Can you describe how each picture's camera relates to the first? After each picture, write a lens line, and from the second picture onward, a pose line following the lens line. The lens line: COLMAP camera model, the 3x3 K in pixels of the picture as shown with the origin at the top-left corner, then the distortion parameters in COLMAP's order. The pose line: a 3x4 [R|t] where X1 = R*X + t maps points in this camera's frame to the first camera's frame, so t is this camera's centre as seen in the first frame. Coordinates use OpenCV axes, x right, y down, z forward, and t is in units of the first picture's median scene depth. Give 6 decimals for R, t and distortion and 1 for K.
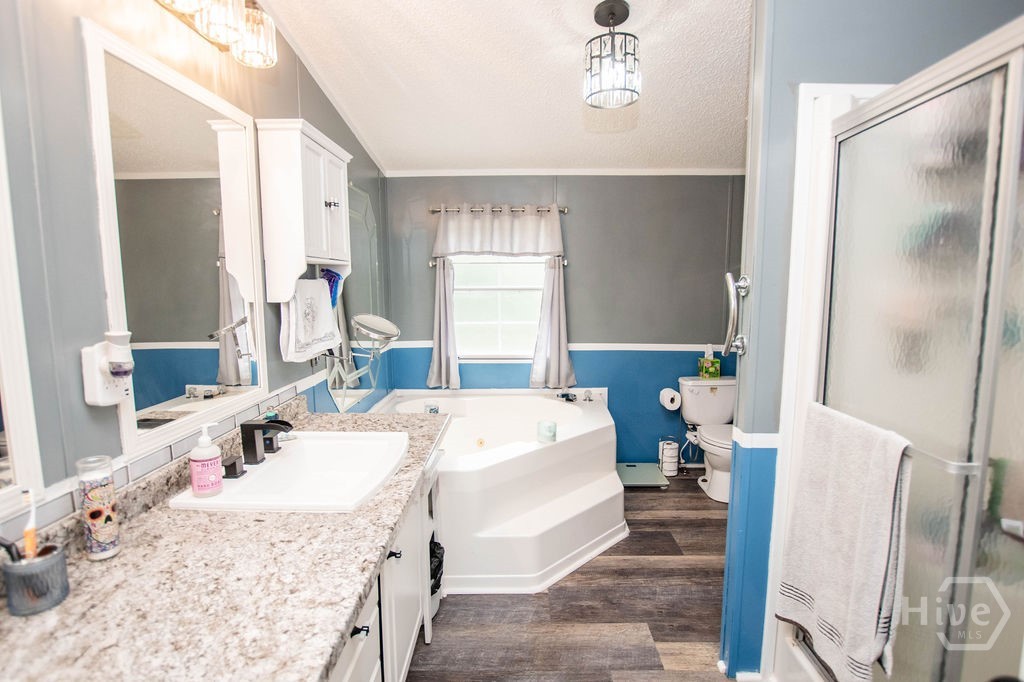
lens RADIAL K [[495.1, 0, 519.6], [0, 495.1, 345.3], [0, 0, 1]] dist [-0.030411, 0.005199]
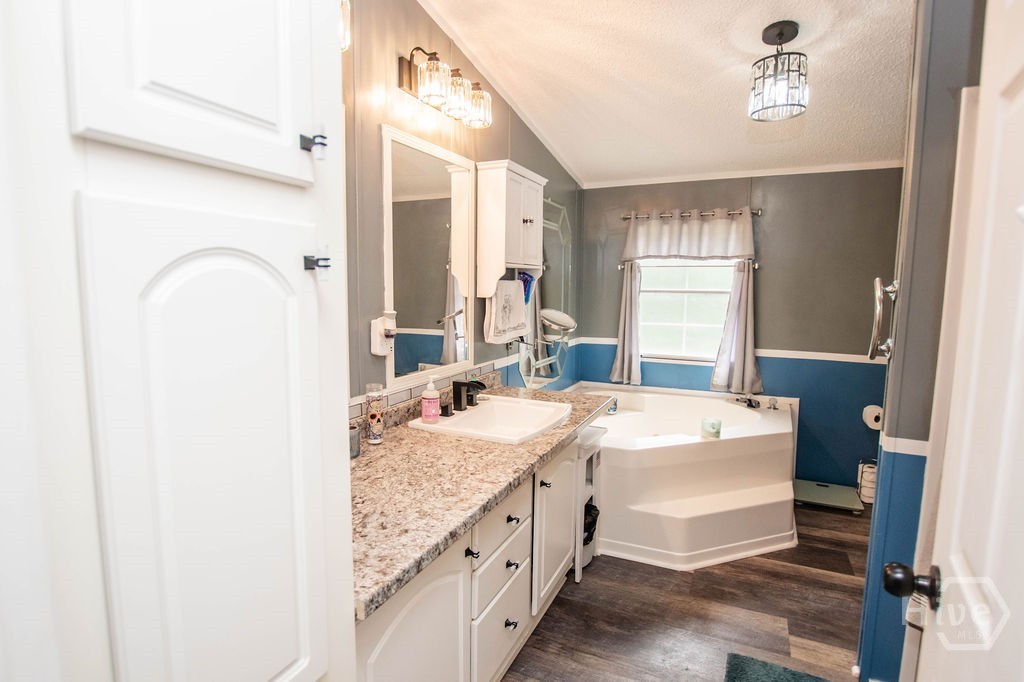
lens RADIAL K [[495.1, 0, 509.8], [0, 495.1, 338.6], [0, 0, 1]] dist [-0.030411, 0.005199]
pose [[0.911832, 0.053990, -0.406998, 0.117044], [-0.061152, 0.998118, -0.004599, 0.024264], [0.405984, 0.029082, 0.913417, -0.183354]]
